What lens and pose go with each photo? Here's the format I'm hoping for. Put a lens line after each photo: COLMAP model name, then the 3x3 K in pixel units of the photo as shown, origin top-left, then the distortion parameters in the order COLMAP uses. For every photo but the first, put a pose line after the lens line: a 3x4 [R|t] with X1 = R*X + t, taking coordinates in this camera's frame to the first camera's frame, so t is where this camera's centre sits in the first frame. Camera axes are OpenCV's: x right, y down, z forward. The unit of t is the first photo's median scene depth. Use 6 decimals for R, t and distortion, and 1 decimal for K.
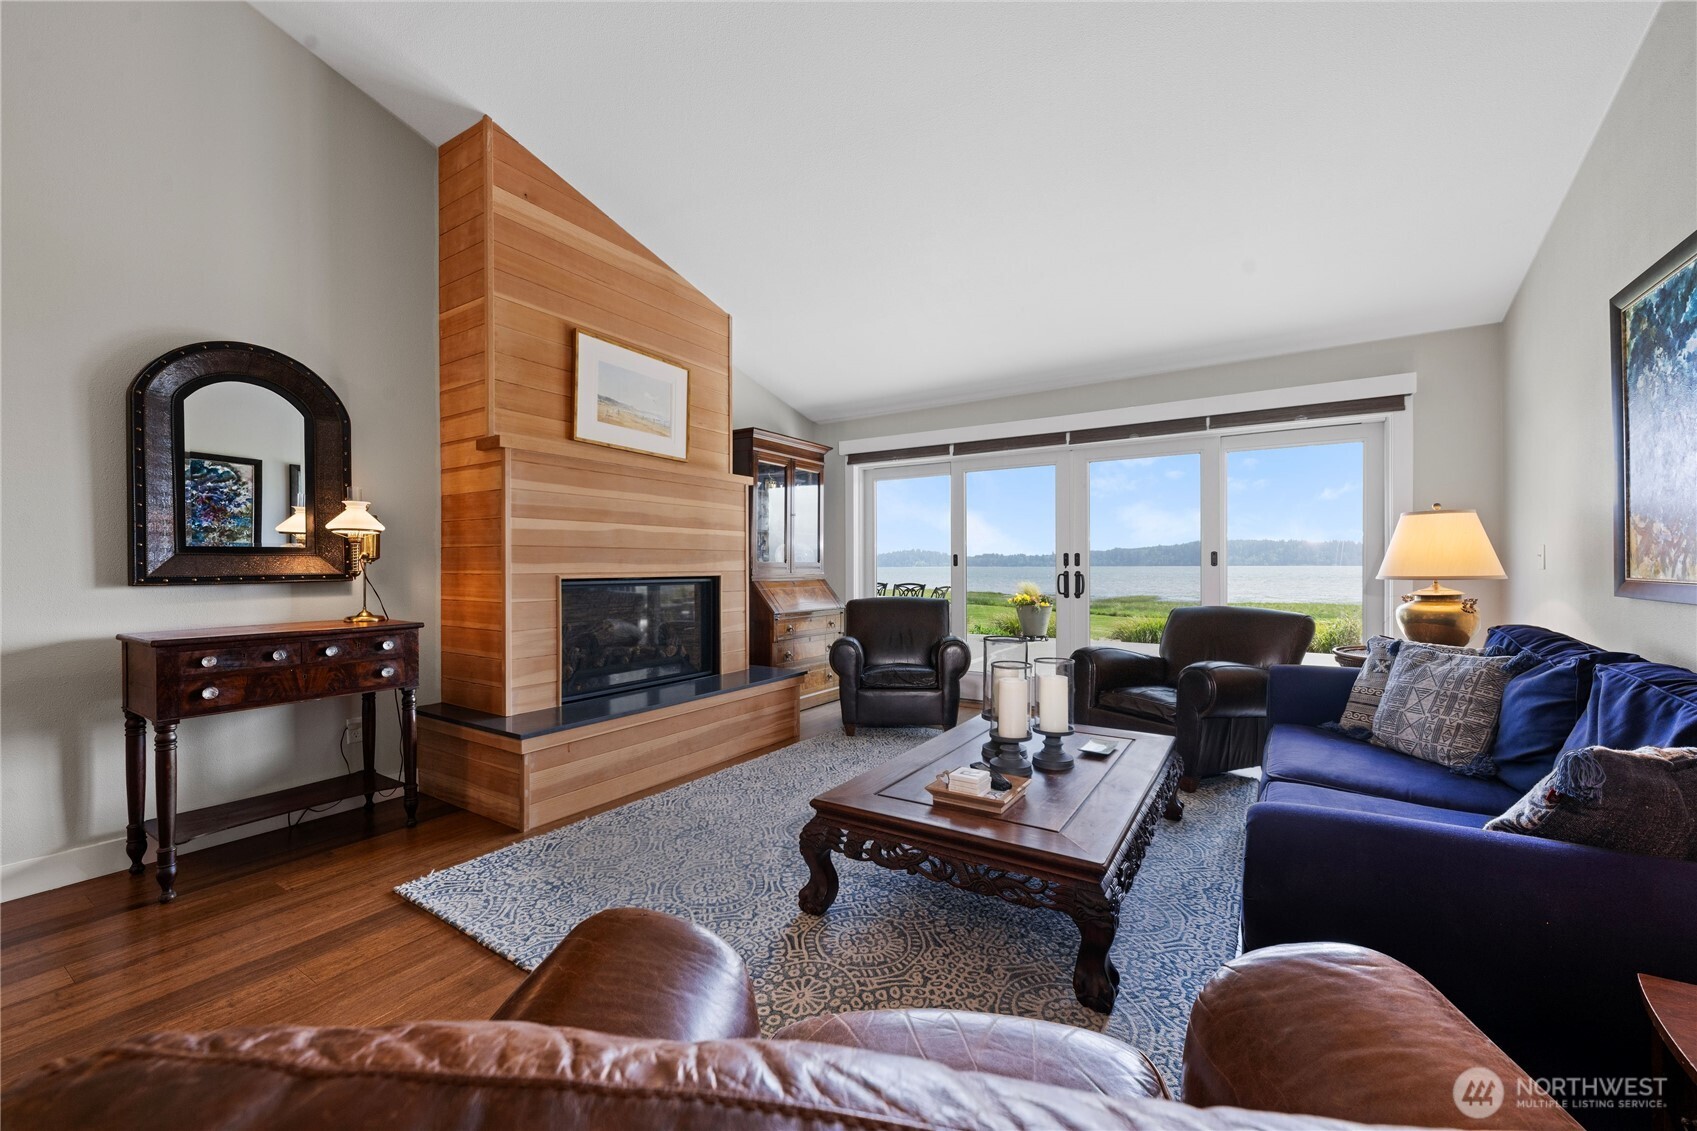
lens RADIAL K [[673.8, 0, 844.7], [0, 673.8, 568.1], [0, 0, 1]] dist [-0.001058, -0.000151]
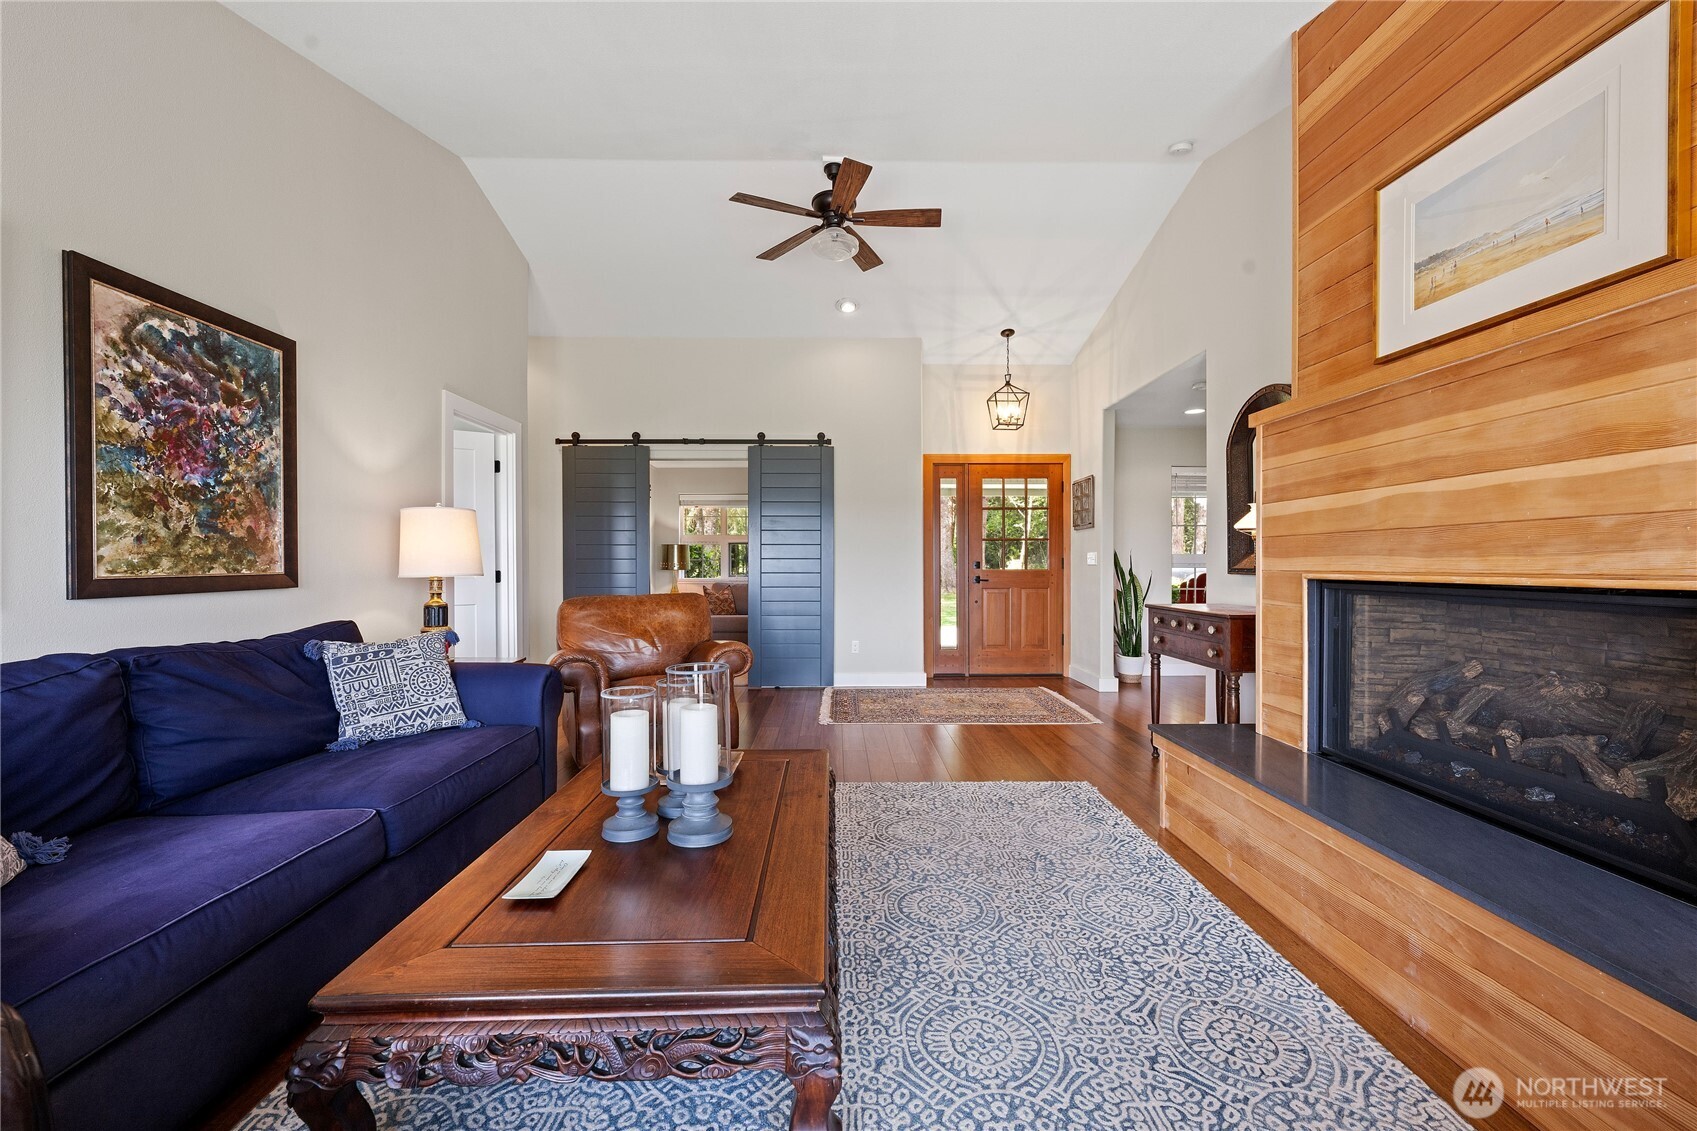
lens RADIAL K [[673.8, 0, 844.7], [0, 673.8, 568.1], [0, 0, 1]] dist [-0.001058, -0.000151]
pose [[-0.829647, 0.007913, -0.558232, 0.404122], [-0.000504, 0.999889, 0.014922, -0.005434], [0.558288, 0.012661, -0.829551, 1.340364]]
